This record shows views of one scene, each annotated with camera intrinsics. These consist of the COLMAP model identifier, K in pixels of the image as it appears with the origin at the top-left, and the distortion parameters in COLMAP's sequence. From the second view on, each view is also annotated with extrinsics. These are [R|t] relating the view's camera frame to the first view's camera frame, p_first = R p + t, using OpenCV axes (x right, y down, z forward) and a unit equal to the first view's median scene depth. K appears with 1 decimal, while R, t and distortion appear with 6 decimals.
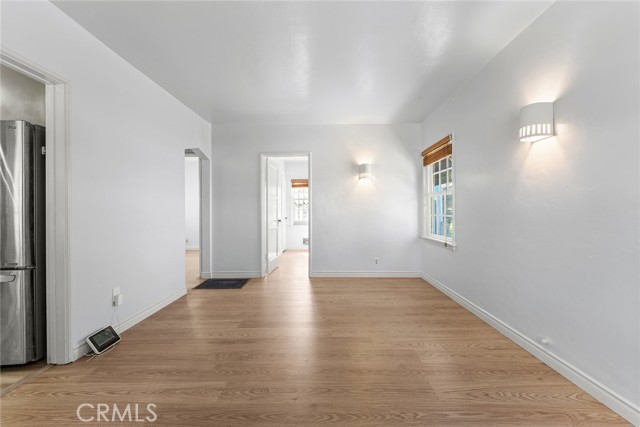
lens RADIAL K [[262.2, 0, 322.6], [0, 262.2, 212.3], [0, 0, 1]] dist [0.000392, -0.000099]
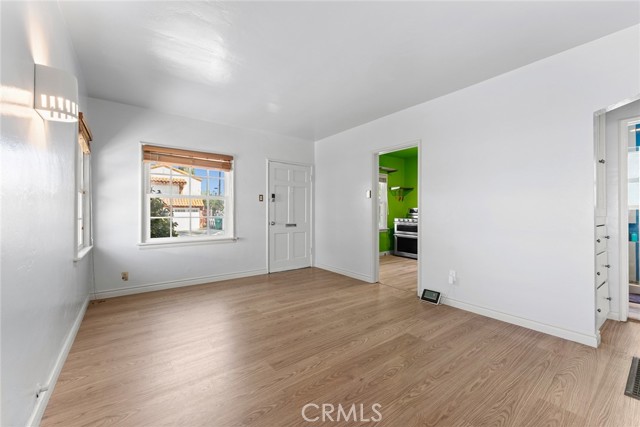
lens RADIAL K [[262.3, 0, 323.0], [0, 262.3, 210.8], [0, 0, 1]] dist [0.002562, -0.000072]
pose [[-0.794279, -0.002142, -0.607549, 0.432312], [-0.000623, 0.999996, -0.002711, -0.006217], [0.607553, -0.001775, -0.794277, 1.340696]]
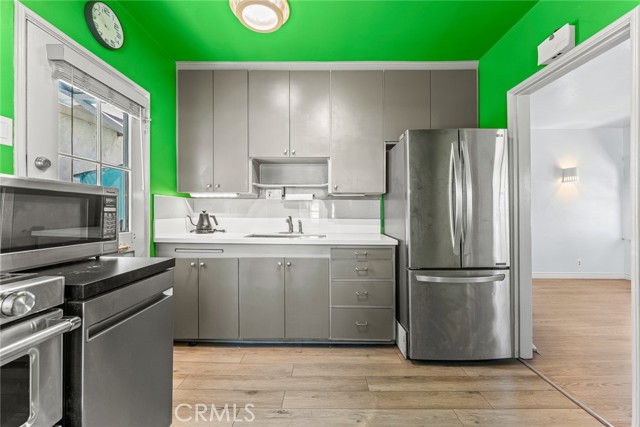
lens RADIAL K [[262.2, 0, 322.6], [0, 262.2, 212.3], [0, 0, 1]] dist [0.000392, -0.000099]
pose [[0.999994, 0.002029, -0.002945, -1.189388], [-0.002050, 0.999972, -0.007130, -0.000446], [0.002930, 0.007136, 0.999970, -0.039803]]
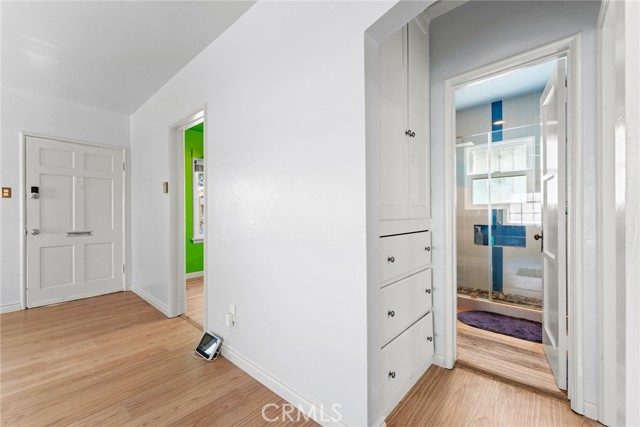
lens RADIAL K [[262.2, 0, 322.6], [0, 262.2, 212.3], [0, 0, 1]] dist [0.000392, -0.000099]
pose [[-0.656365, 0.002762, -0.754438, -0.278457], [0.004970, 0.999987, -0.000663, -0.005351], [0.754427, -0.004185, -0.656371, 1.436574]]
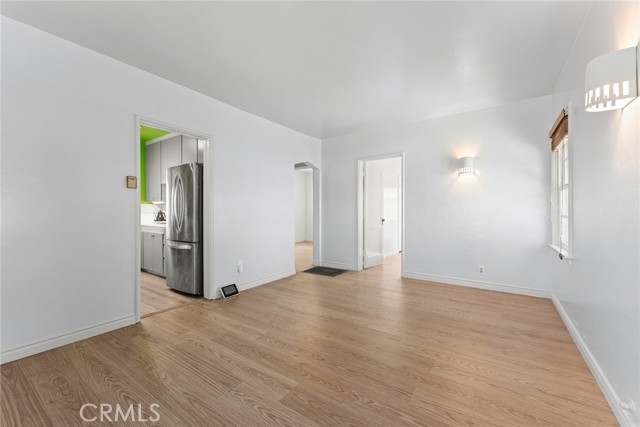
lens RADIAL K [[258.0, 0, 316.6], [0, 258.0, 213.4], [0, 0, 1]] dist [0.001854, -0.000033]
pose [[0.818953, 0.003402, -0.573851, 0.372481], [-0.001388, 0.999991, 0.003948, 0.000956], [0.573859, -0.002436, 0.818950, 0.007122]]
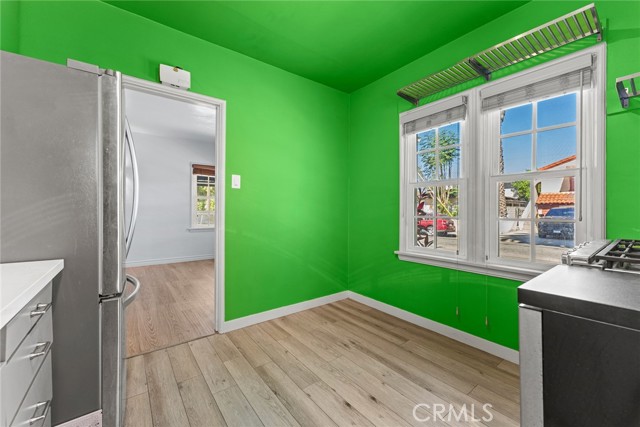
lens RADIAL K [[258.0, 0, 316.6], [0, 258.0, 213.4], [0, 0, 1]] dist [0.001854, -0.000033]
pose [[-0.604301, -0.015327, 0.796609, -1.485470], [-0.004123, 0.999862, 0.016109, -0.003288], [-0.796746, 0.006450, -0.604280, 0.623061]]
